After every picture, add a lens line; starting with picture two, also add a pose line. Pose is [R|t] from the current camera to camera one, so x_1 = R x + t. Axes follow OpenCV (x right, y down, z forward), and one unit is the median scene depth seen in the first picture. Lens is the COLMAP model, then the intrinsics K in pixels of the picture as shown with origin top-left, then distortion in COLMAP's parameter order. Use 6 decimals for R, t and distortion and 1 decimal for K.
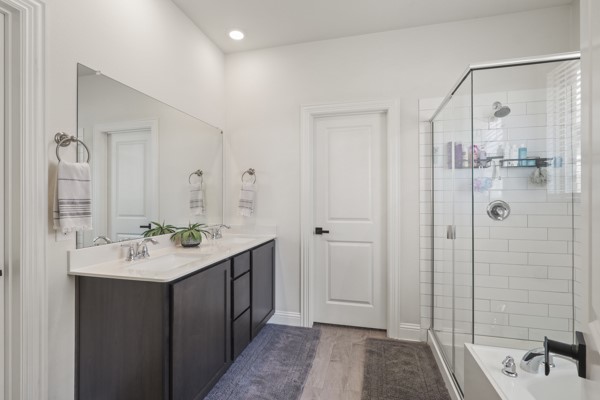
lens RADIAL K [[281.9, 0, 301.9], [0, 281.9, 198.1], [0, 0, 1]] dist [0.003725, -0.000238]
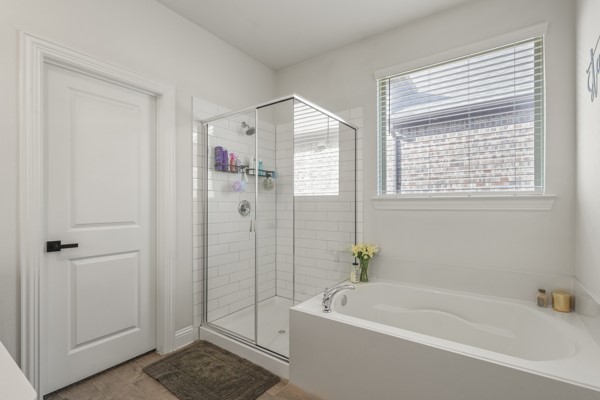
lens RADIAL K [[281.9, 0, 301.8], [0, 281.9, 204.5], [0, 0, 1]] dist [0.003725, -0.000238]
pose [[0.364042, -0.000163, 0.931383, -0.363458], [-0.006591, 0.999974, 0.002751, 0.020036], [-0.931359, -0.007140, 0.364031, 0.286784]]
